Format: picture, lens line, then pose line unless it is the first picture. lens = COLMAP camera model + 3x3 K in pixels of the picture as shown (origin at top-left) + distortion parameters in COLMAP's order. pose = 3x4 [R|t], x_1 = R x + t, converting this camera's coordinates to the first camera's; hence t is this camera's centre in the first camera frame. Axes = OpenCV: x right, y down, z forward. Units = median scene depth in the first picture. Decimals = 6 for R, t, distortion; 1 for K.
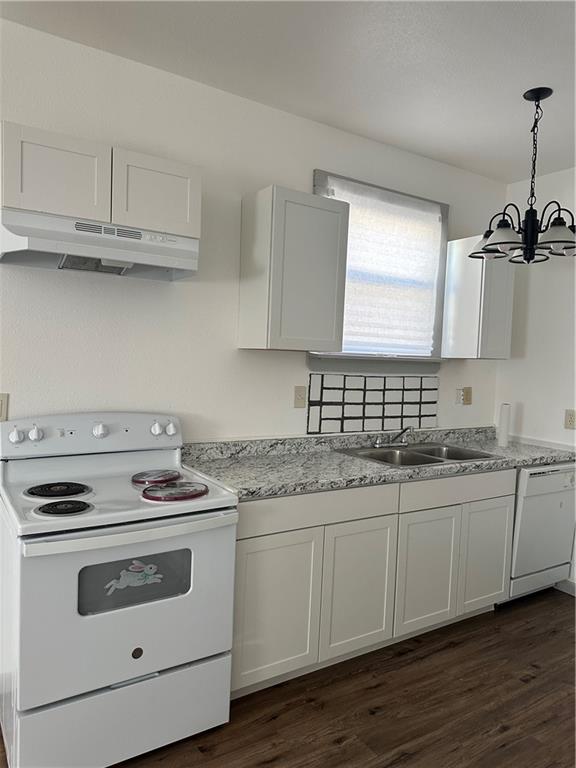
lens RADIAL K [[530.5, 0, 285.9], [0, 530.5, 377.1], [0, 0, 1]] dist [0.040968, -0.038536]
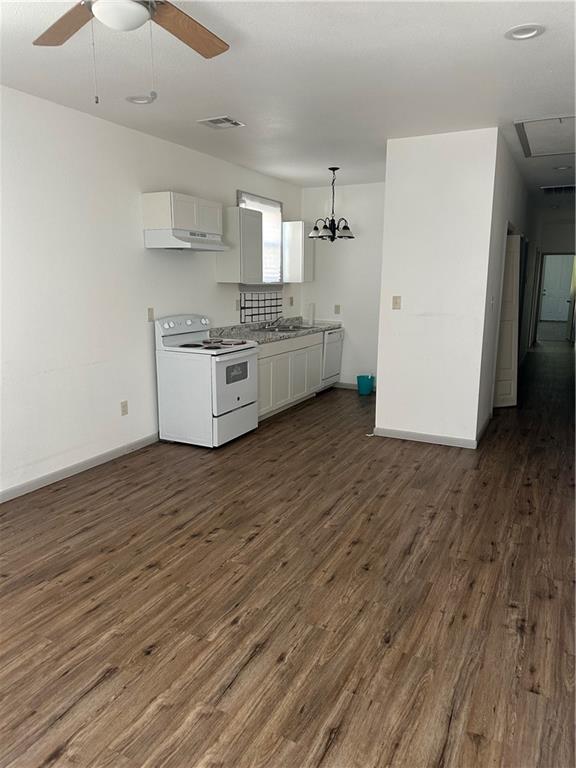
lens RADIAL K [[530.5, 0, 288.3], [0, 530.5, 386.6], [0, 0, 1]] dist [0.040968, -0.038536]
pose [[0.856579, -0.137980, 0.497227, -0.858219], [0.052716, 0.981945, 0.181674, -0.016228], [-0.513317, -0.129406, 0.848387, -0.875576]]
